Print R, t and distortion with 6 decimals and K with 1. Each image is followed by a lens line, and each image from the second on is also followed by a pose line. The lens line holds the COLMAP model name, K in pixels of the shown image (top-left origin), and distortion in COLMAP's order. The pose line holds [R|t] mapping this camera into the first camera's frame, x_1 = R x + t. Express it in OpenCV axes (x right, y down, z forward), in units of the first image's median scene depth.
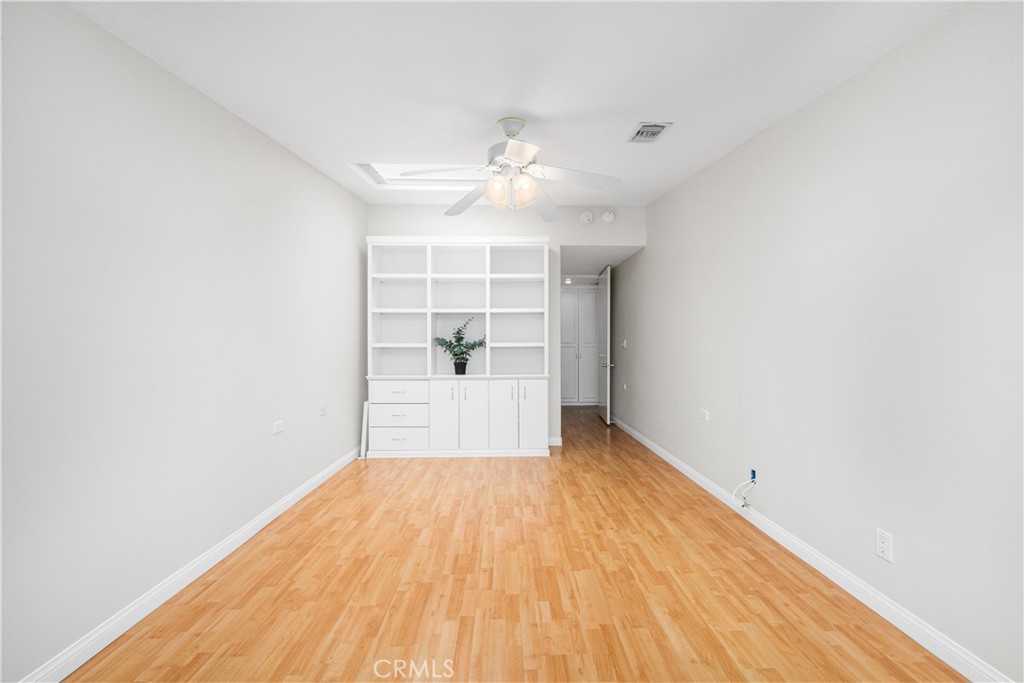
lens RADIAL K [[408.2, 0, 513.4], [0, 408.2, 347.4], [0, 0, 1]] dist [-0.000392, -0.000343]
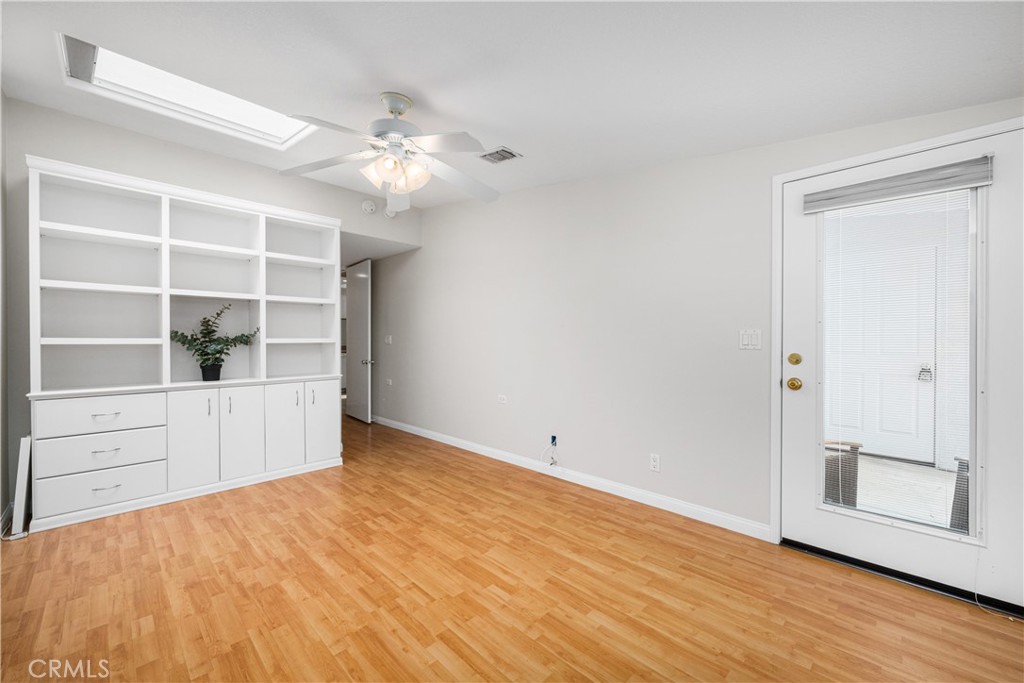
lens RADIAL K [[408.2, 0, 513.4], [0, 408.2, 347.4], [0, 0, 1]] dist [-0.000392, -0.000343]
pose [[0.715347, -0.010406, 0.698691, -0.409444], [0.003614, 0.999931, 0.011193, -0.000982], [-0.698760, -0.005482, 0.715336, 0.143226]]
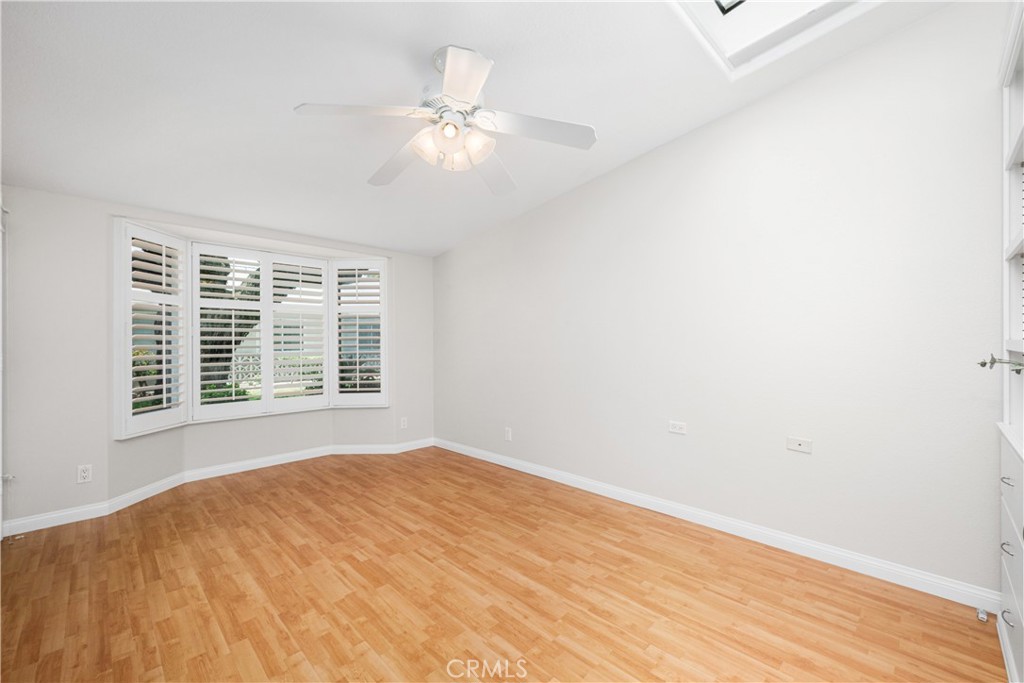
lens RADIAL K [[411.6, 0, 511.5], [0, 411.6, 345.6], [0, 0, 1]] dist [-0.000728, 0.000156]
pose [[-0.722877, 0.009691, -0.690908, 0.399588], [0.000736, 0.999912, 0.013256, -0.015587], [0.690976, 0.009074, -0.722821, 1.460137]]
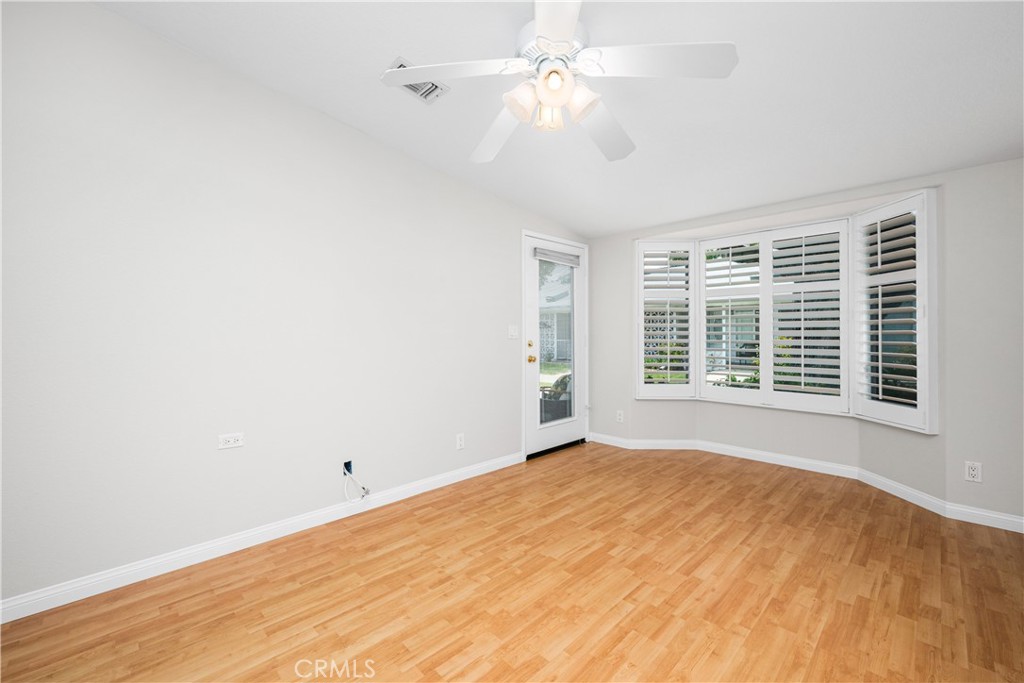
lens RADIAL K [[420.3, 0, 516.1], [0, 420.3, 328.1], [0, 0, 1]] dist [0.000112, 0.000096]
pose [[-0.693757, 0.012723, 0.720097, -0.405454], [0.009826, 0.999918, -0.008200, -0.005517], [-0.720142, 0.001387, -0.693825, 1.357973]]
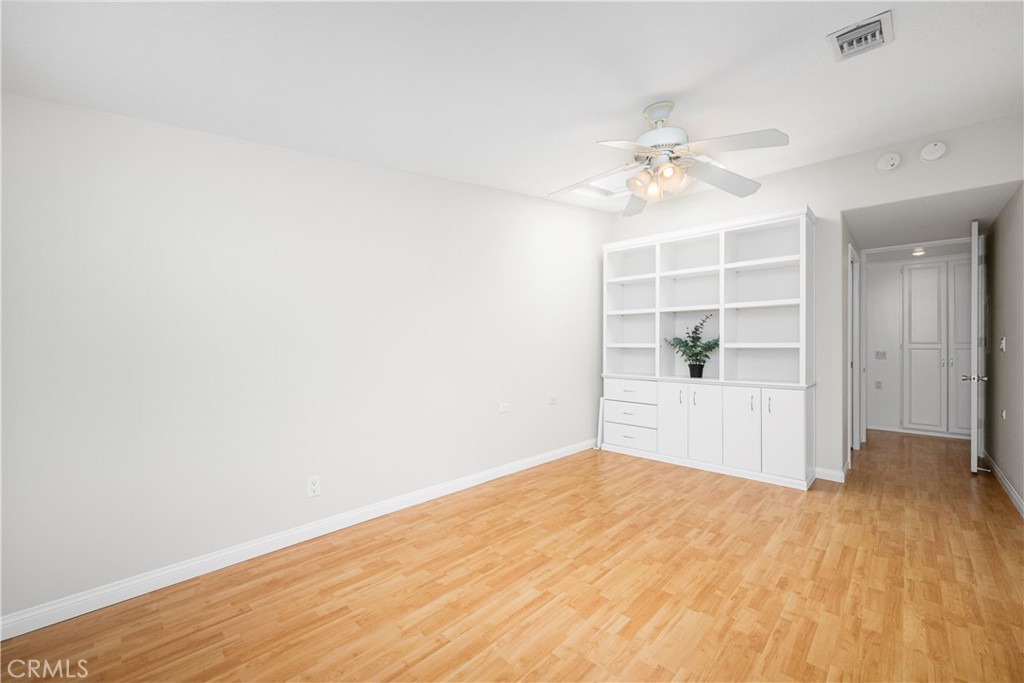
lens RADIAL K [[411.6, 0, 511.5], [0, 411.6, 345.6], [0, 0, 1]] dist [-0.000728, 0.000156]
pose [[0.701411, 0.003512, -0.712748, 0.382213], [-0.006498, 0.999978, -0.001467, -0.002679], [0.712727, 0.005661, 0.701418, 0.092257]]
